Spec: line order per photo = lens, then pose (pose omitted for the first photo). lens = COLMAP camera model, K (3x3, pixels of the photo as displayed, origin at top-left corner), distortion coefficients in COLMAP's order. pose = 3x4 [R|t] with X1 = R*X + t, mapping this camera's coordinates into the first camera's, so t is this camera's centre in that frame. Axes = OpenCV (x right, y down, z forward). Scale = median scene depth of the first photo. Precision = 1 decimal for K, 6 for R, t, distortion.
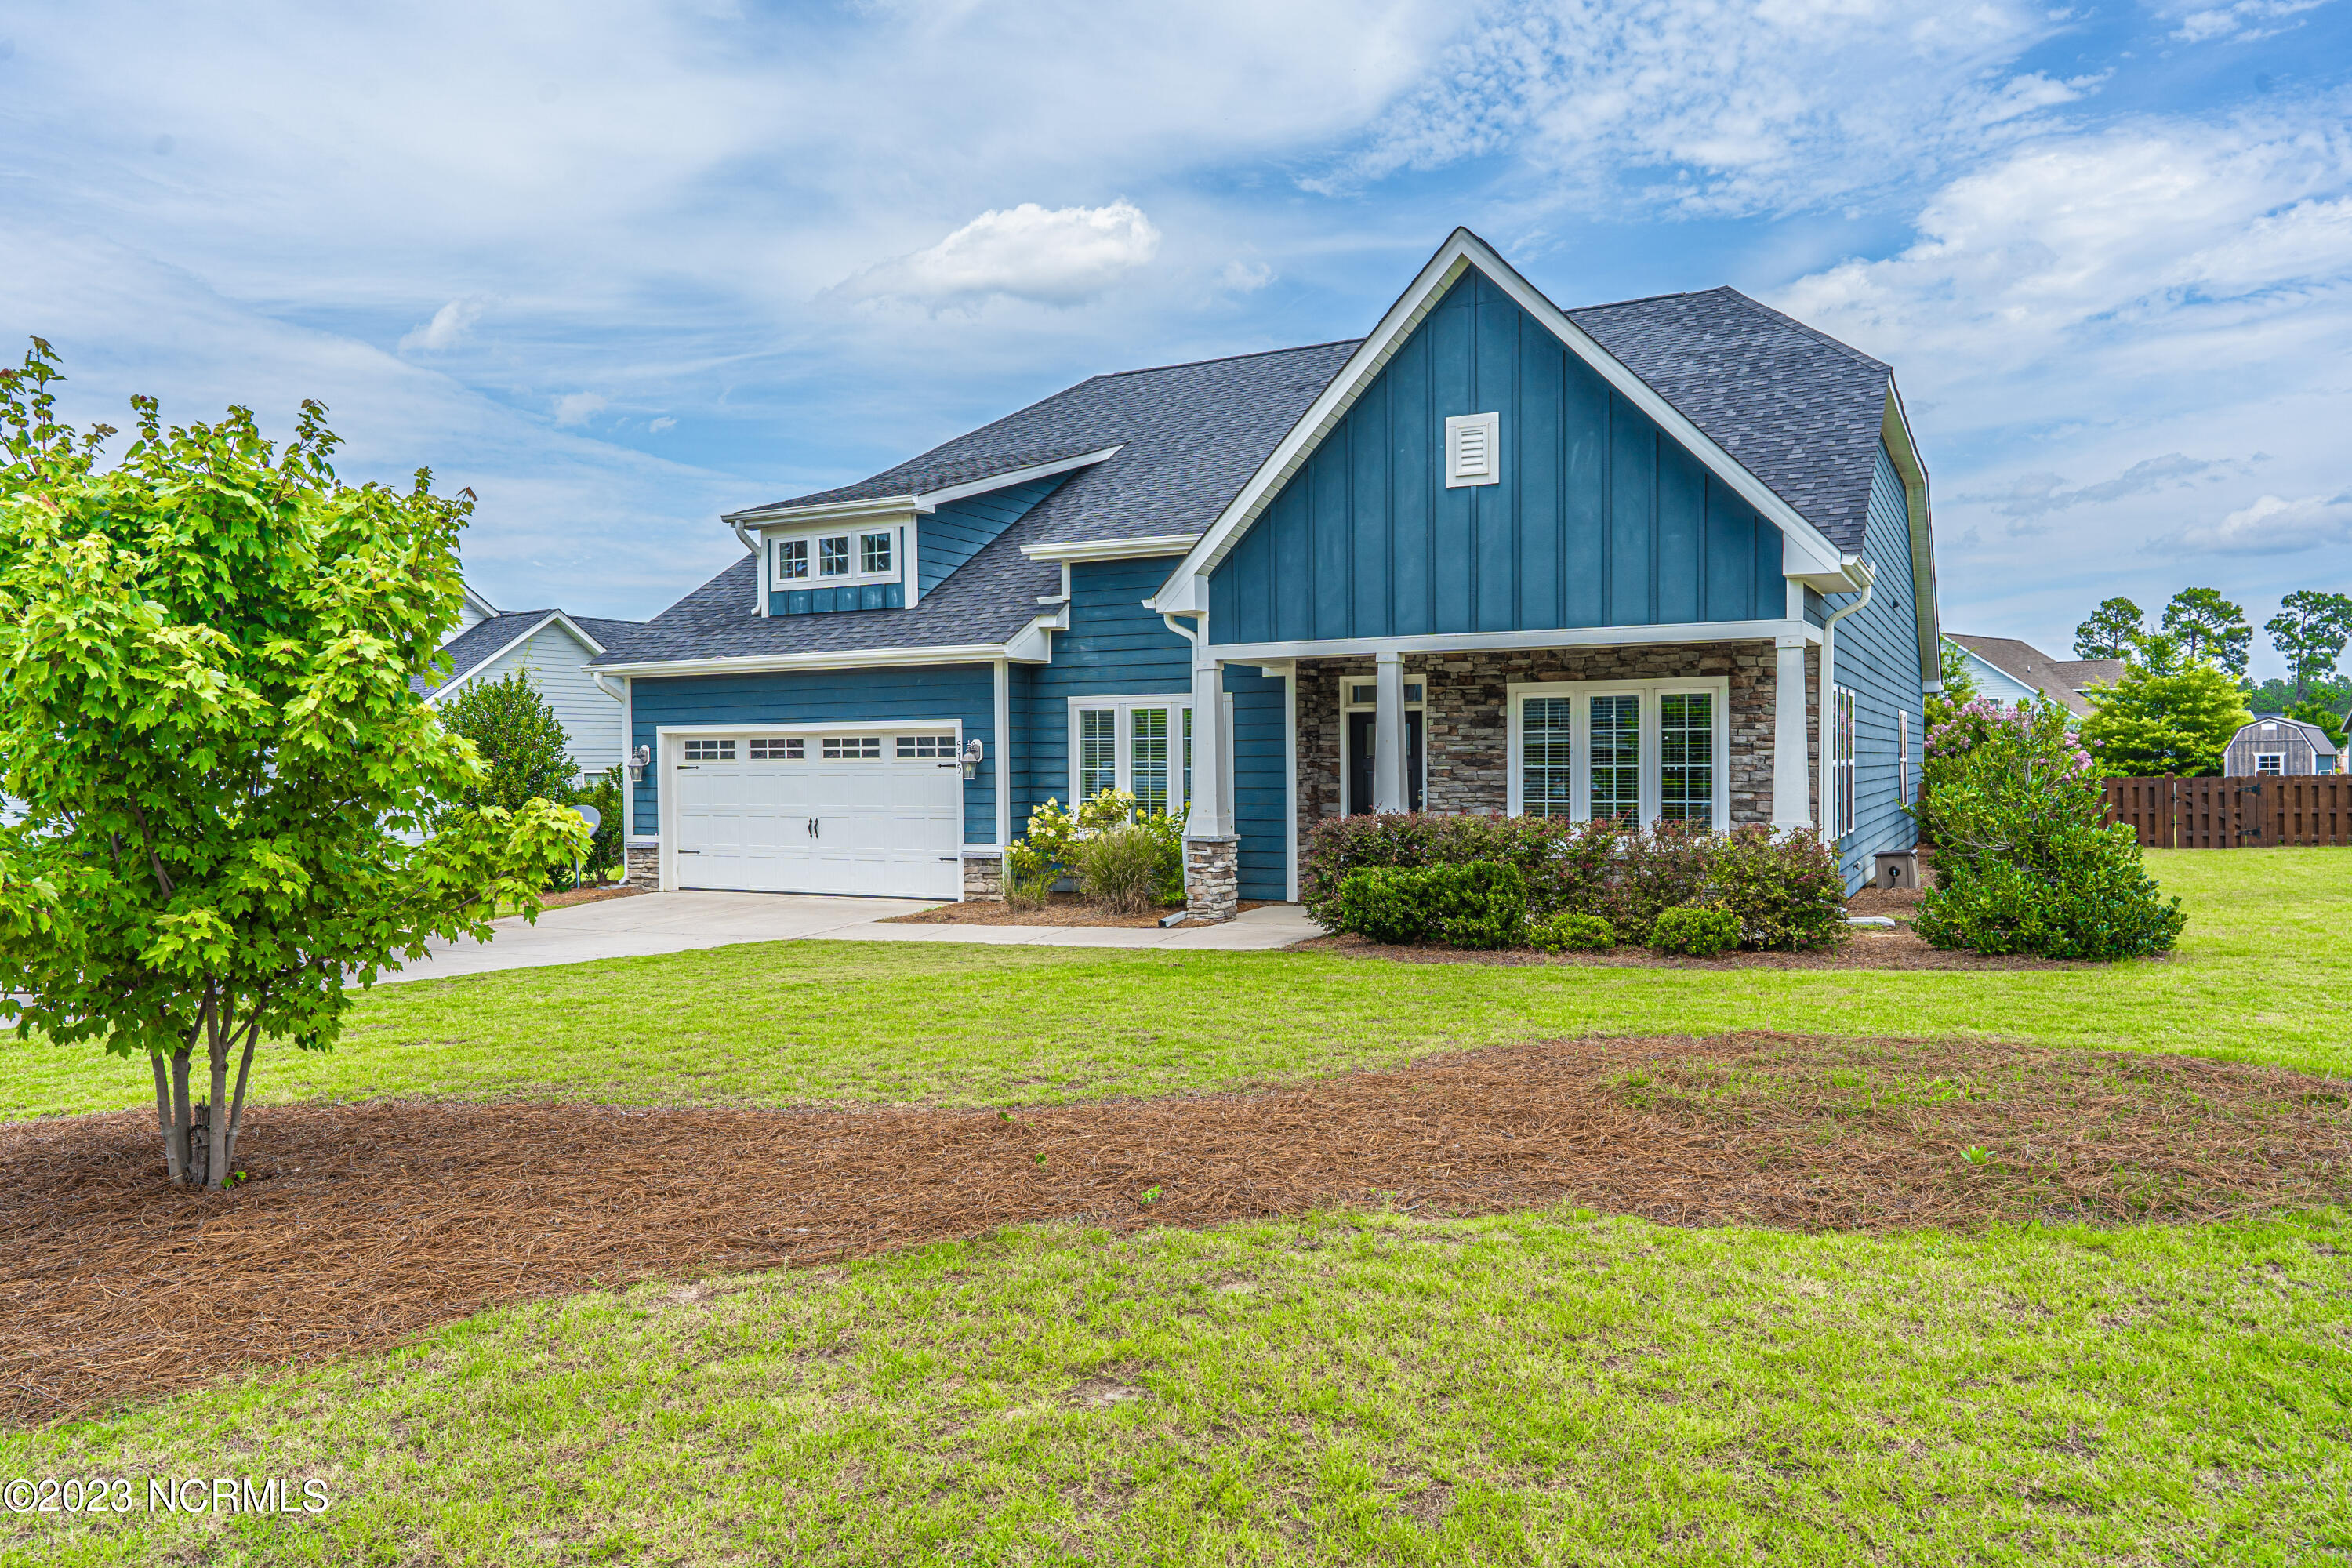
lens RADIAL K [[1615.1, 0, 1182.4], [0, 1615.1, 758.9], [0, 0, 1]] dist [-0.001483, 0.003134]
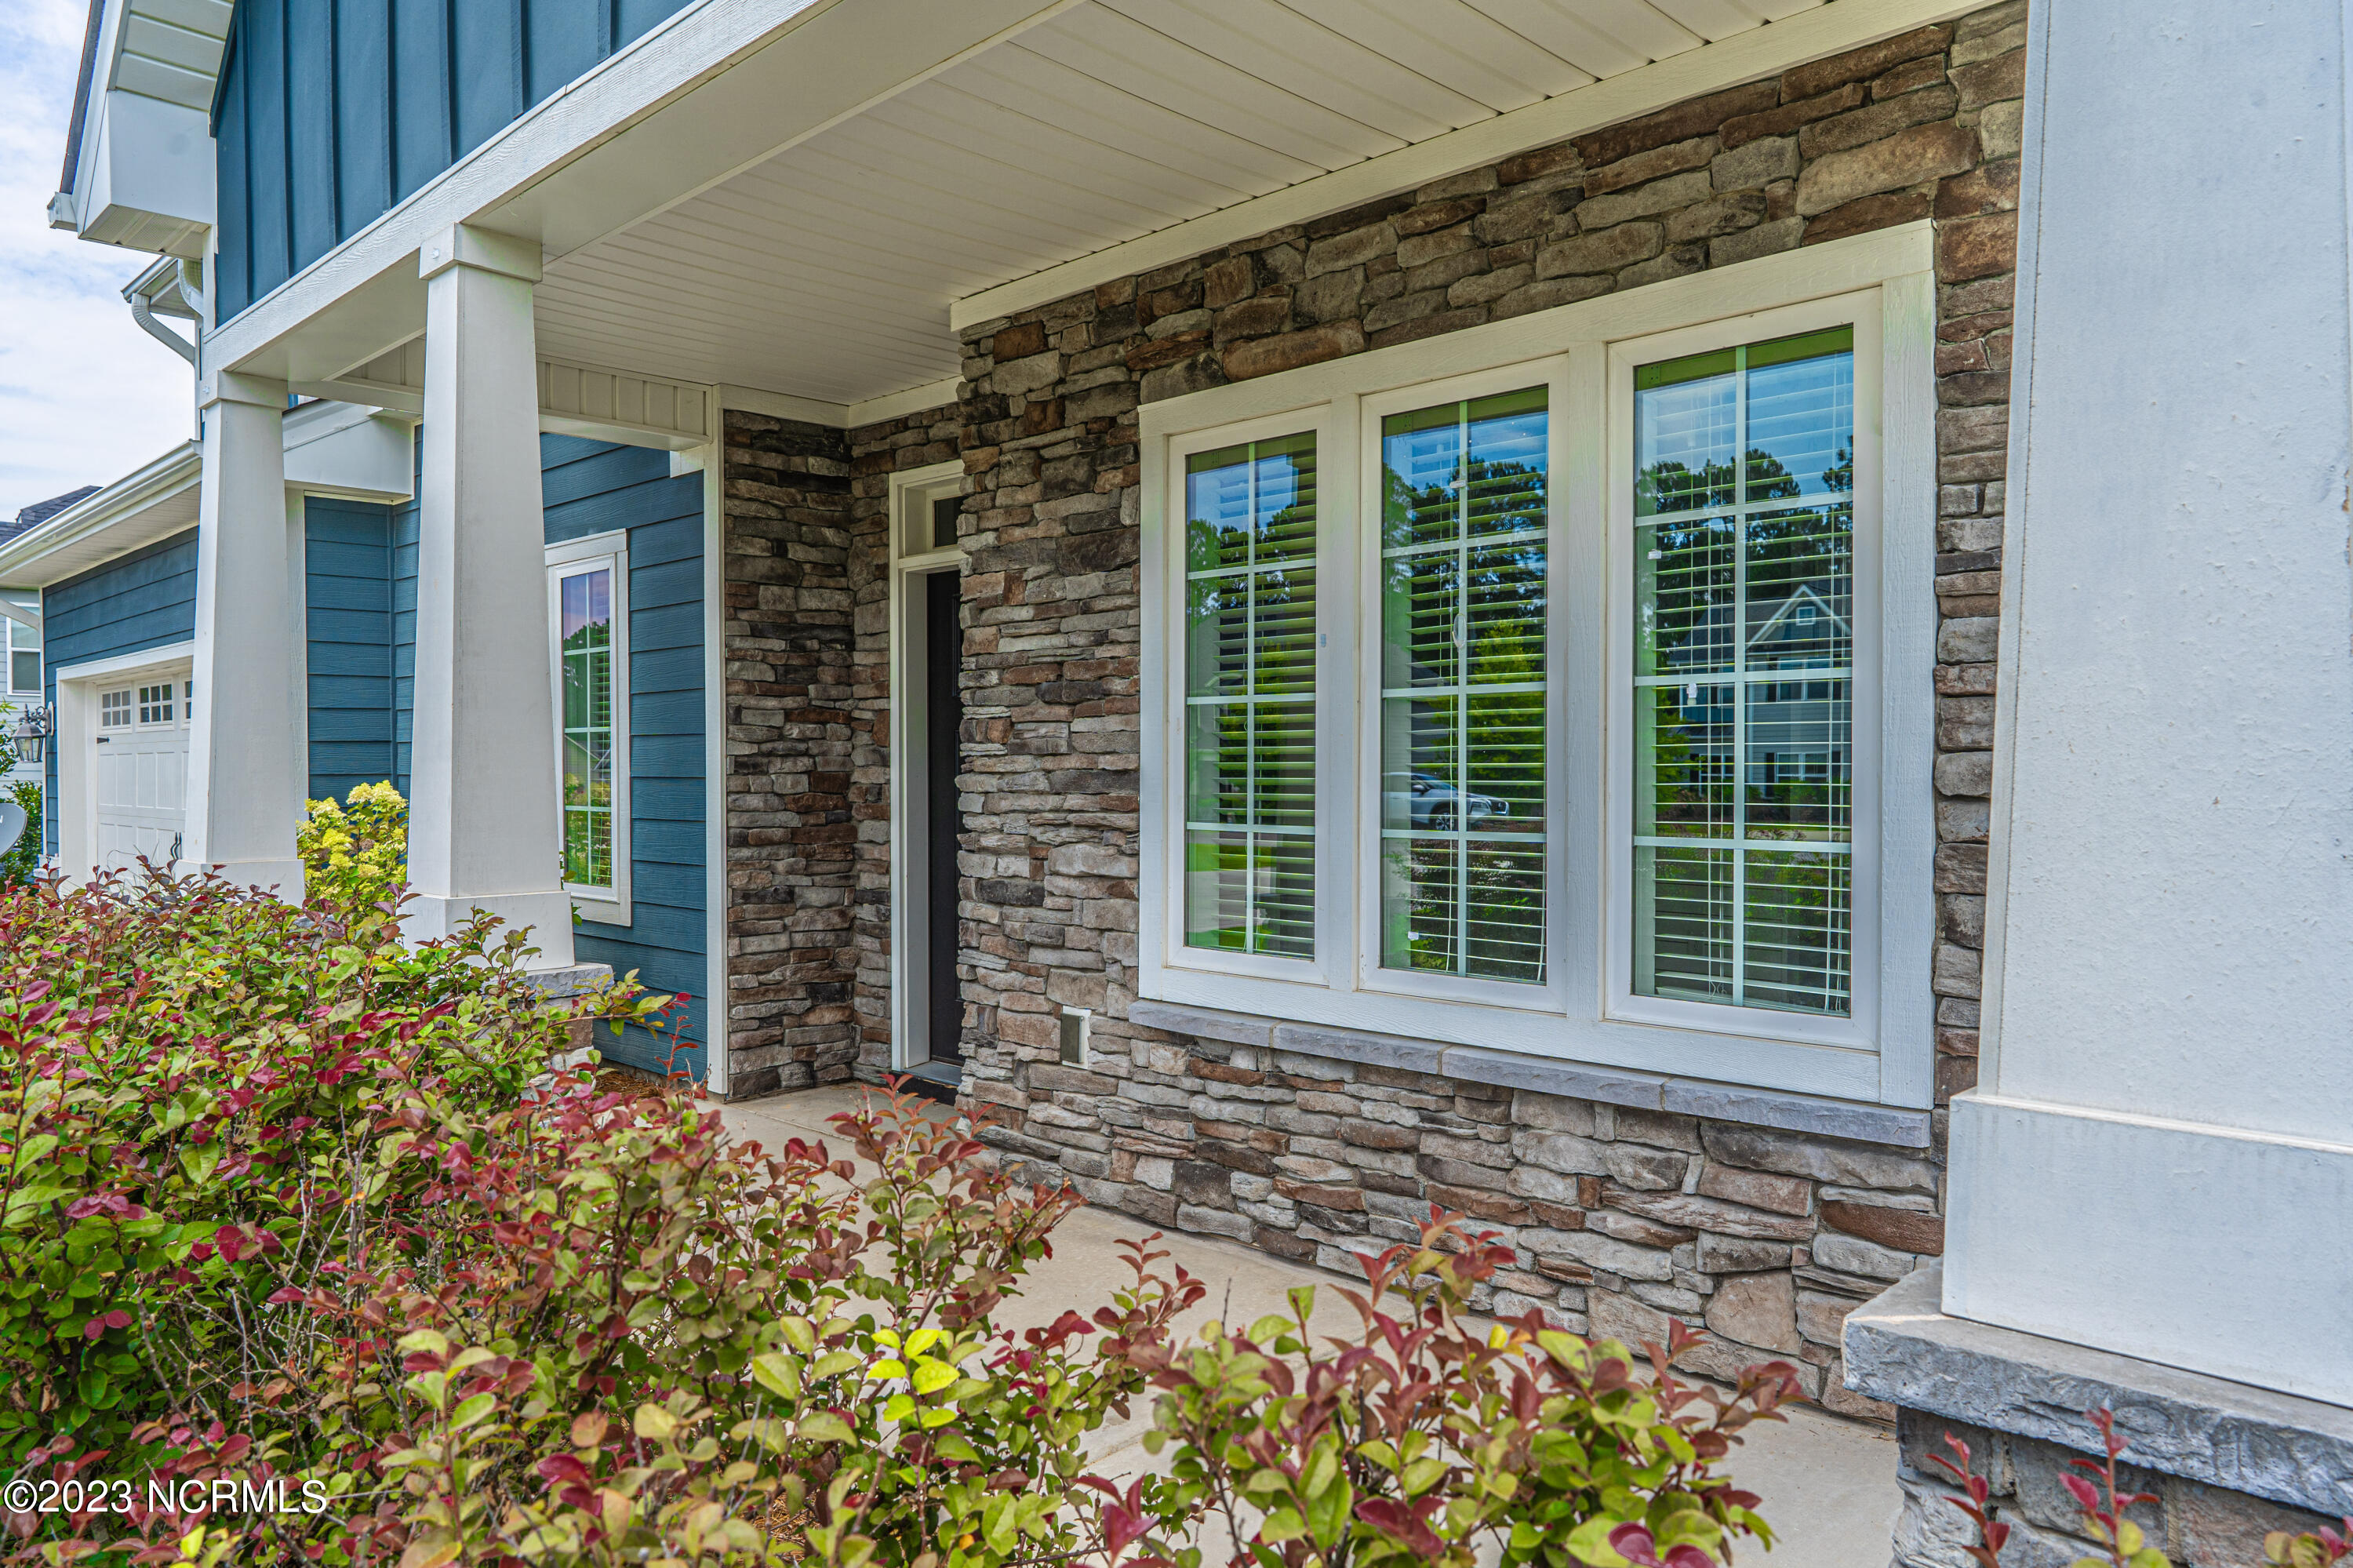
lens RADIAL K [[1596.2, 0, 1176.5], [0, 1596.2, 784.0], [0, 0, 1]] dist [0.005642, 0.005084]
pose [[0.956749, 0.008190, -0.290798, 0.234450], [-0.004400, 0.999897, 0.013683, 0.012155], [0.290880, -0.011812, 0.956687, 0.598856]]
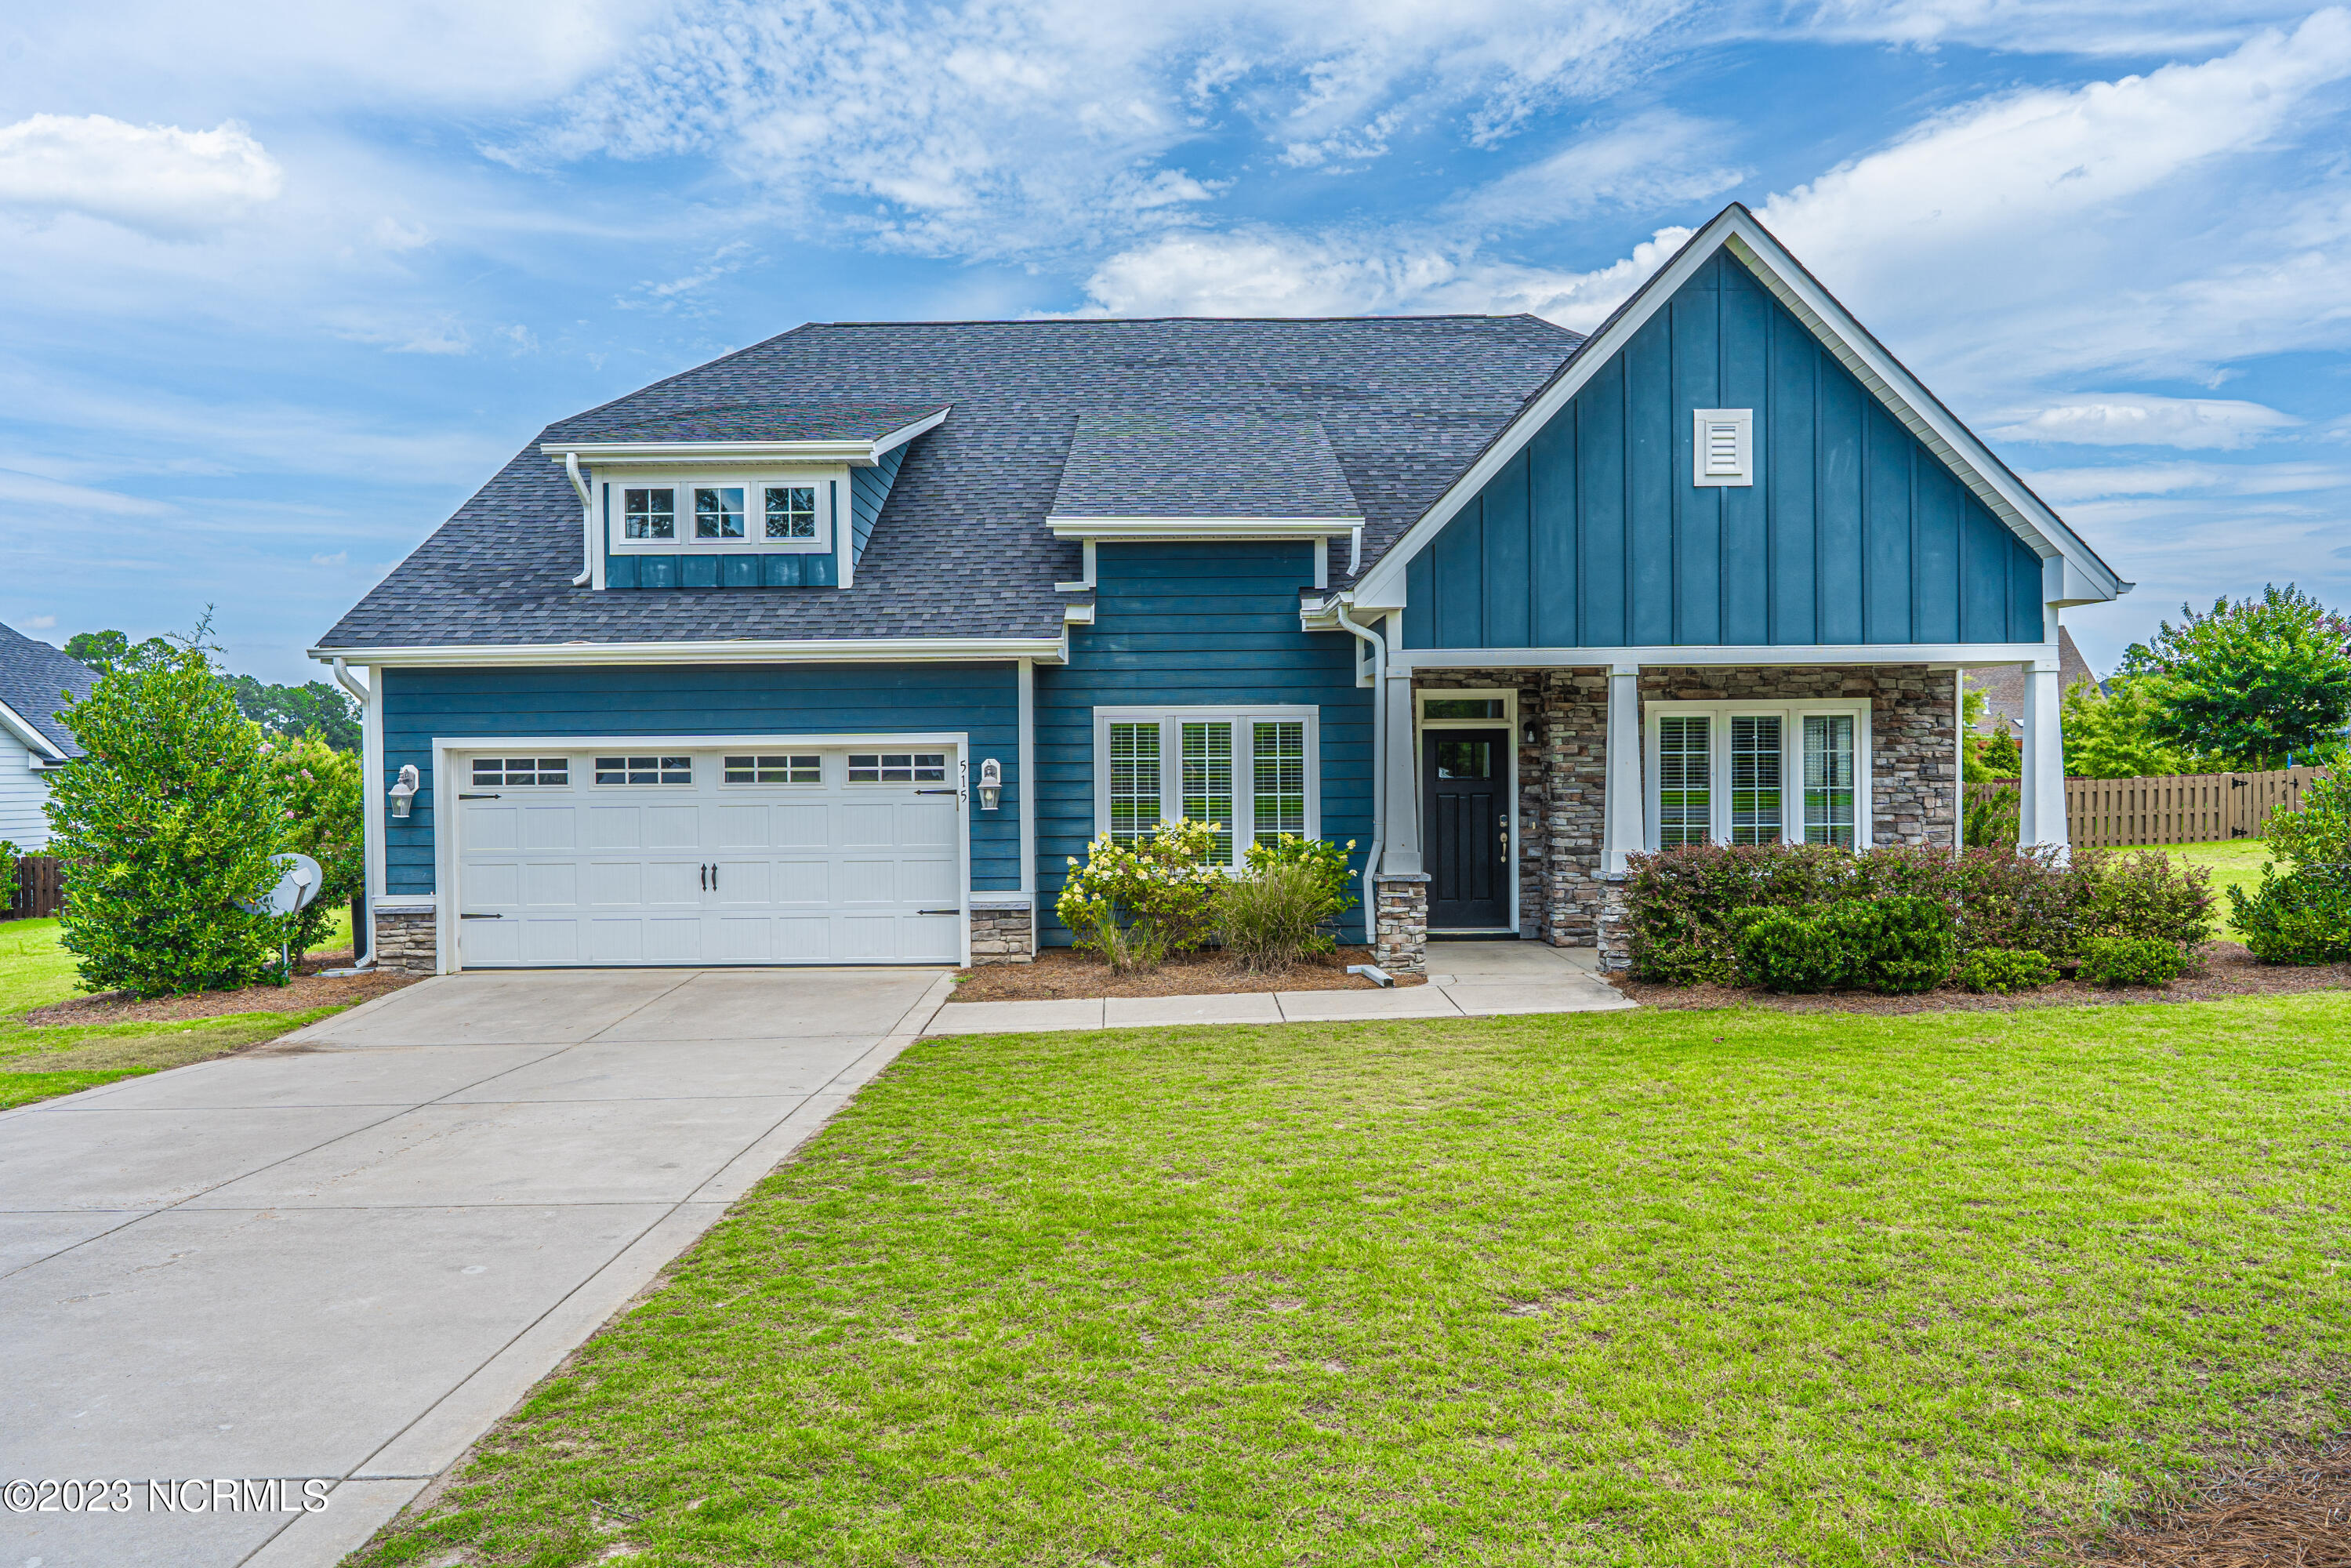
lens RADIAL K [[1594.9, 0, 1175.5], [0, 1594.9, 784.0], [0, 0, 1]] dist [0.005642, 0.005084]
pose [[0.882238, -0.005790, 0.470769, -0.386411], [0.002398, 0.999967, 0.007806, -0.005324], [-0.470798, -0.005758, 0.882222, 0.253306]]
